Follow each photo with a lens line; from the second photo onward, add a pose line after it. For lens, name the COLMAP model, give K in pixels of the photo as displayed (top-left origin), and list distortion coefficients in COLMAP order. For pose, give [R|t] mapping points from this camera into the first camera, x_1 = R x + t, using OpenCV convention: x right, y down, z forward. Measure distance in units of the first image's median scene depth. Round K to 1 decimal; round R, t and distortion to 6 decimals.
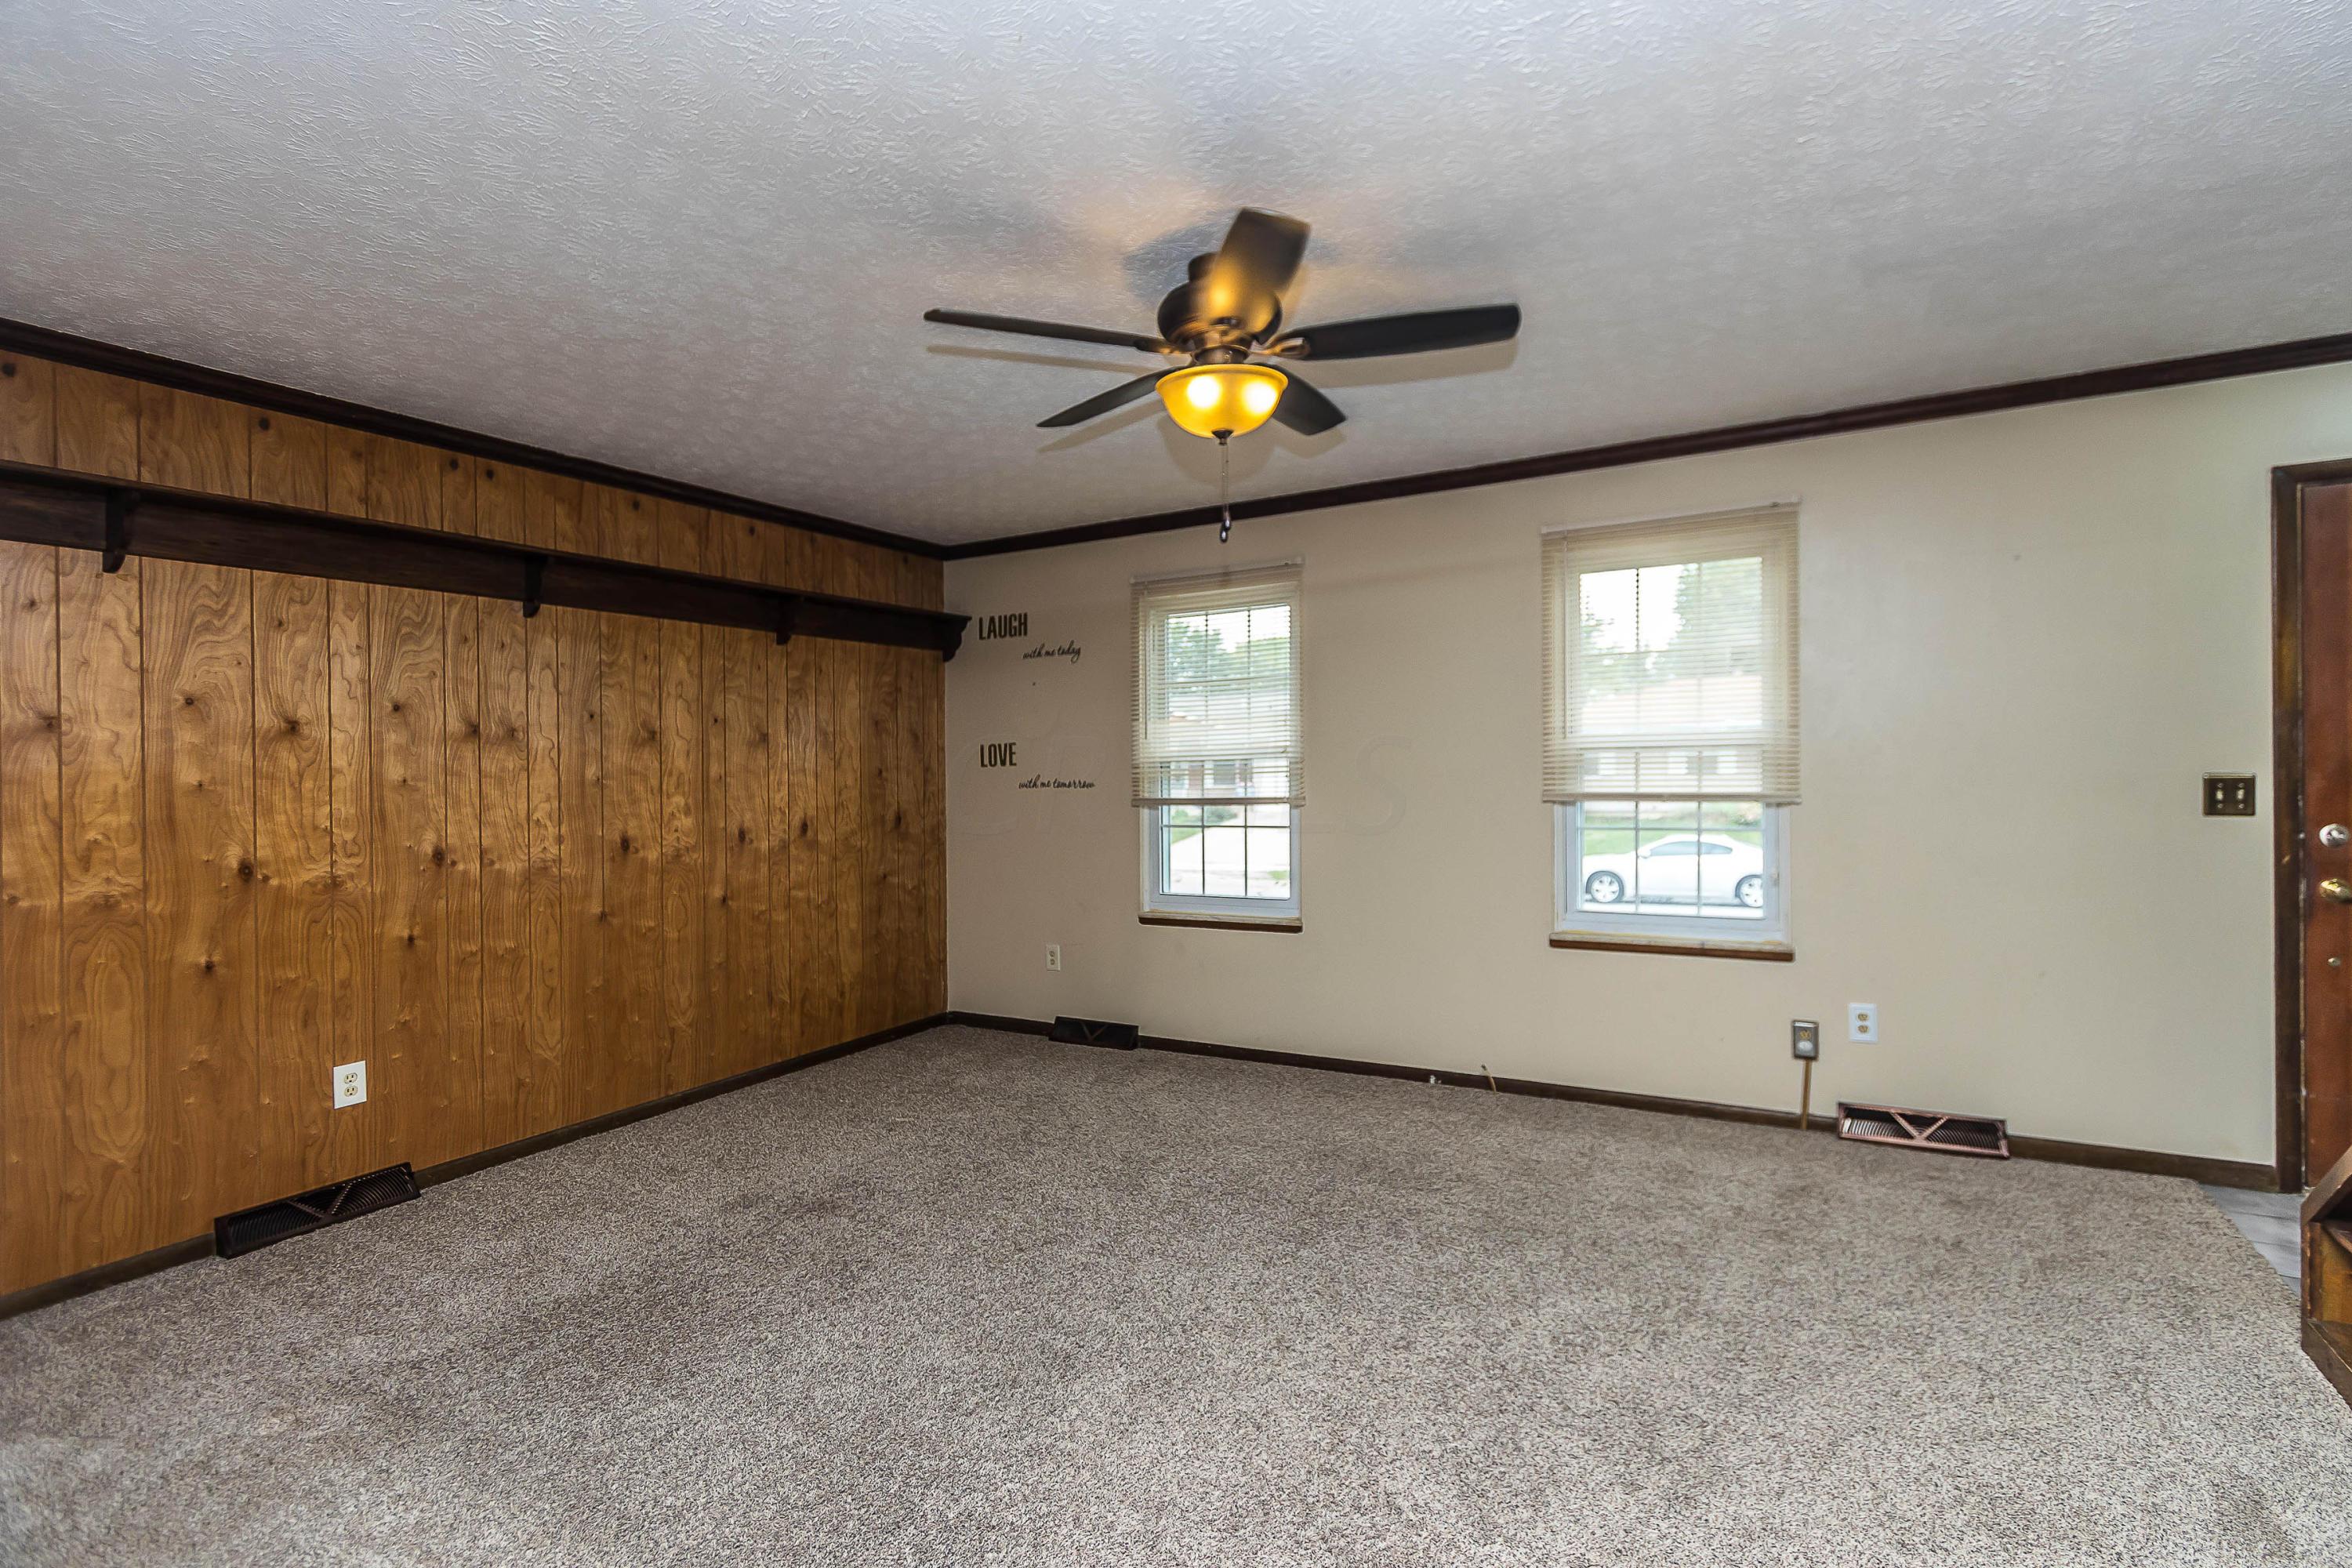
lens RADIAL K [[1149.4, 0, 1176.0], [0, 1149.4, 784.0], [0, 0, 1]] dist [0.001209, -0.001340]
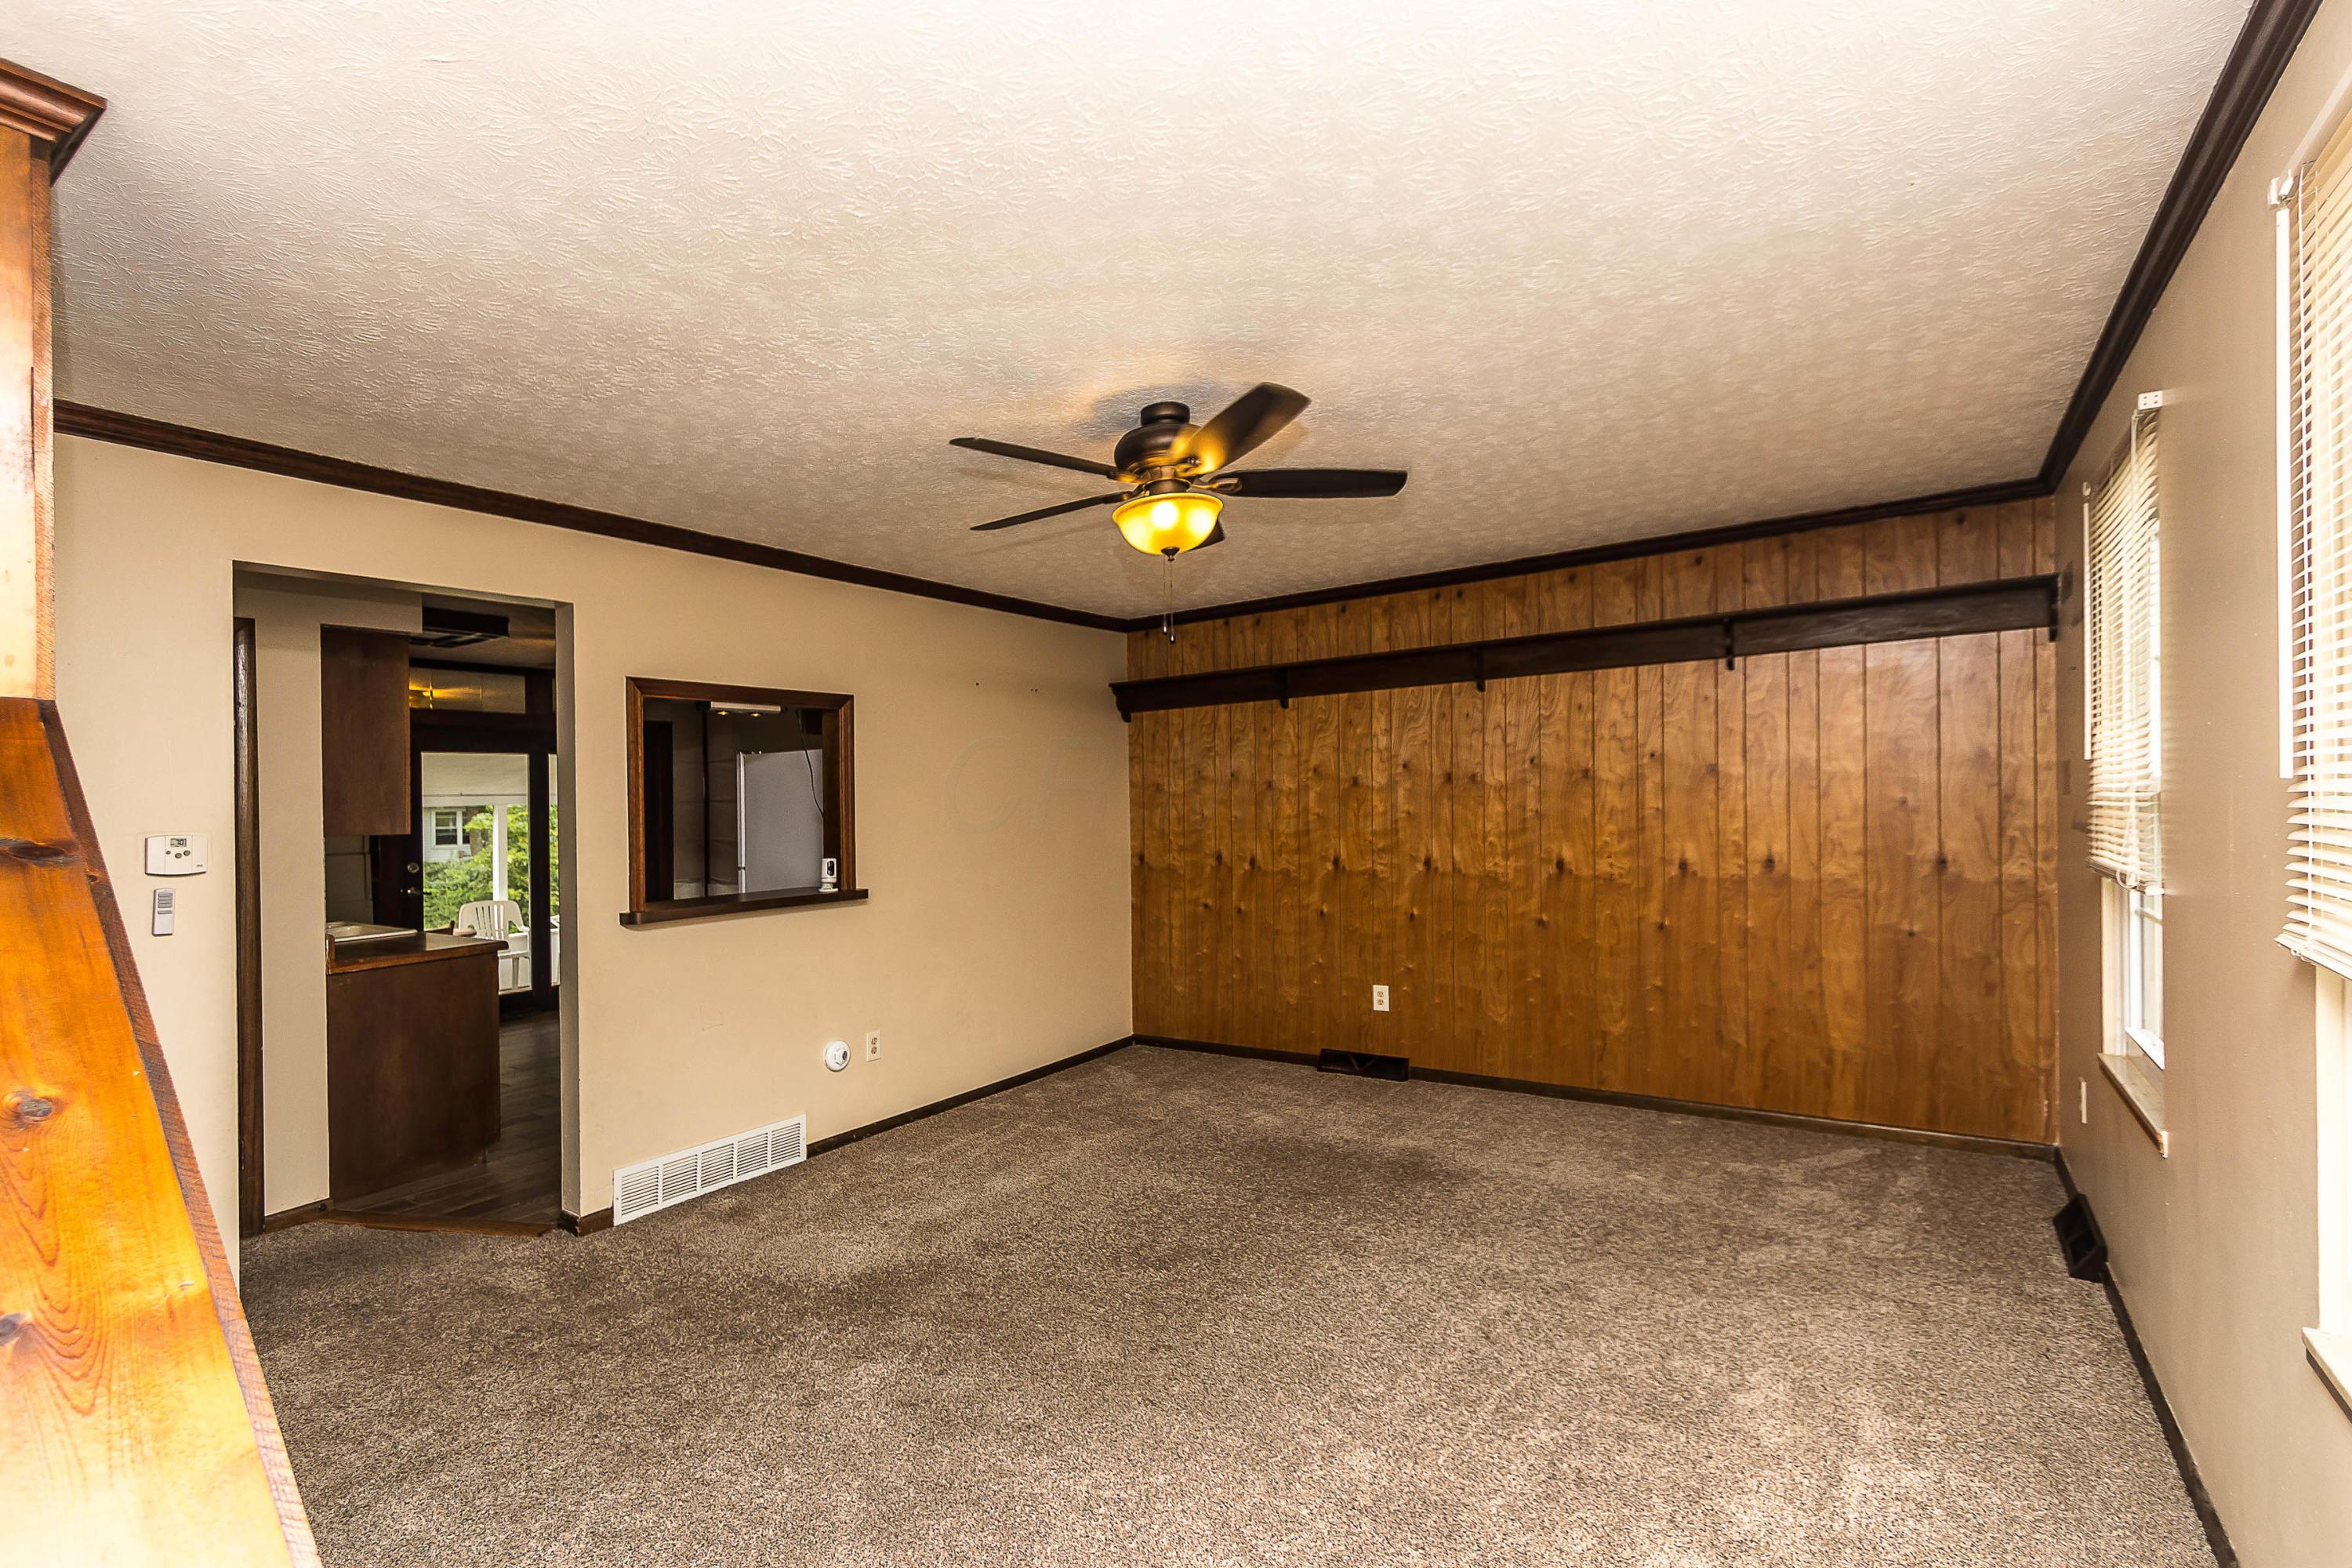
lens RADIAL K [[1149.4, 0, 1176.0], [0, 1149.4, 784.0], [0, 0, 1]] dist [0.001209, -0.001340]
pose [[-0.168909, -0.008676, -0.985593, 0.821183], [0.010121, 0.999893, -0.010536, -0.025543], [0.985580, -0.011755, -0.168804, 0.856058]]
